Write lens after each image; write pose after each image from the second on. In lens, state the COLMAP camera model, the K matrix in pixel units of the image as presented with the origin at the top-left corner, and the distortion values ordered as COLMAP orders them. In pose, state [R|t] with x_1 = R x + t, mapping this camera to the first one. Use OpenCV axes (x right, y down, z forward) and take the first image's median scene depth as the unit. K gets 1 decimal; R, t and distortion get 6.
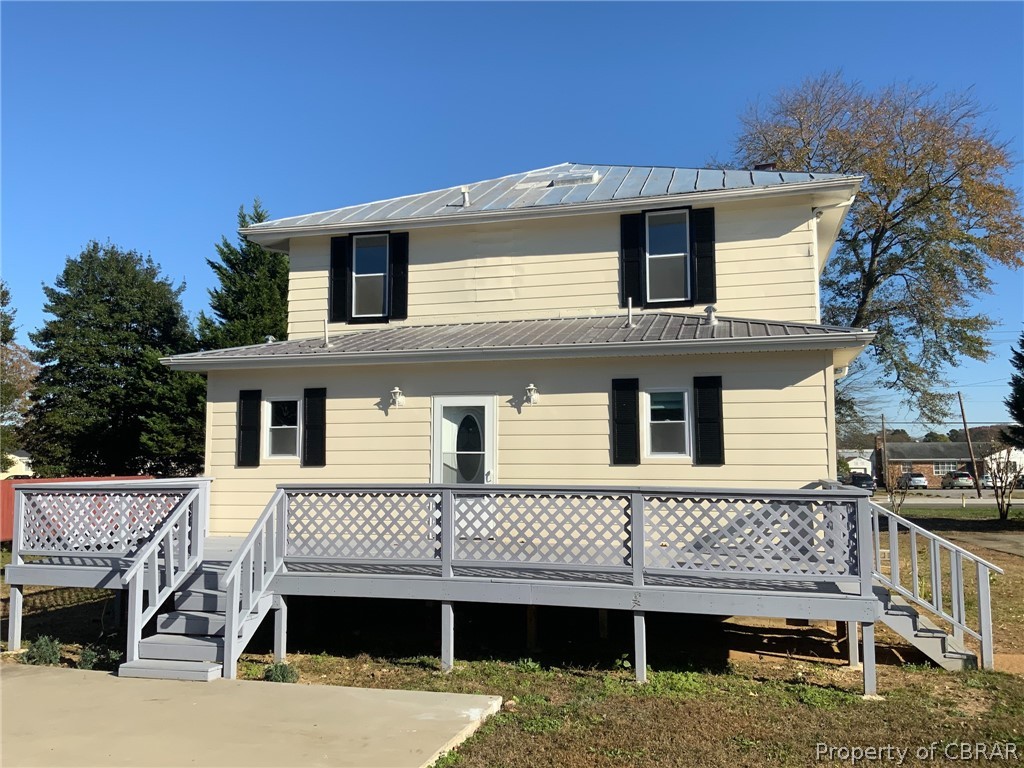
lens RADIAL K [[848.1, 0, 513.5], [0, 848.1, 383.8], [0, 0, 1]] dist [0.087335, -0.164896]
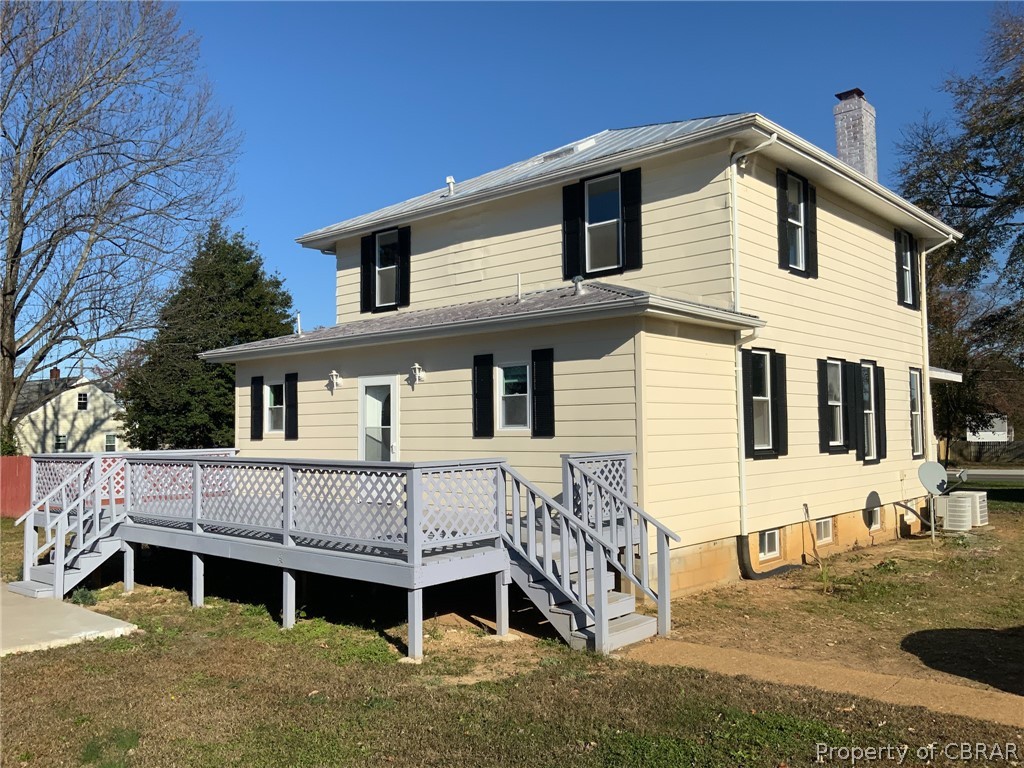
lens RADIAL K [[848.1, 0, 514.2], [0, 848.1, 385.2], [0, 0, 1]] dist [0.087335, -0.164896]
pose [[0.897360, -0.031297, -0.440187, 0.550707], [0.048254, 0.998460, 0.027380, 0.004191], [0.438652, -0.045811, 0.897489, 0.073397]]
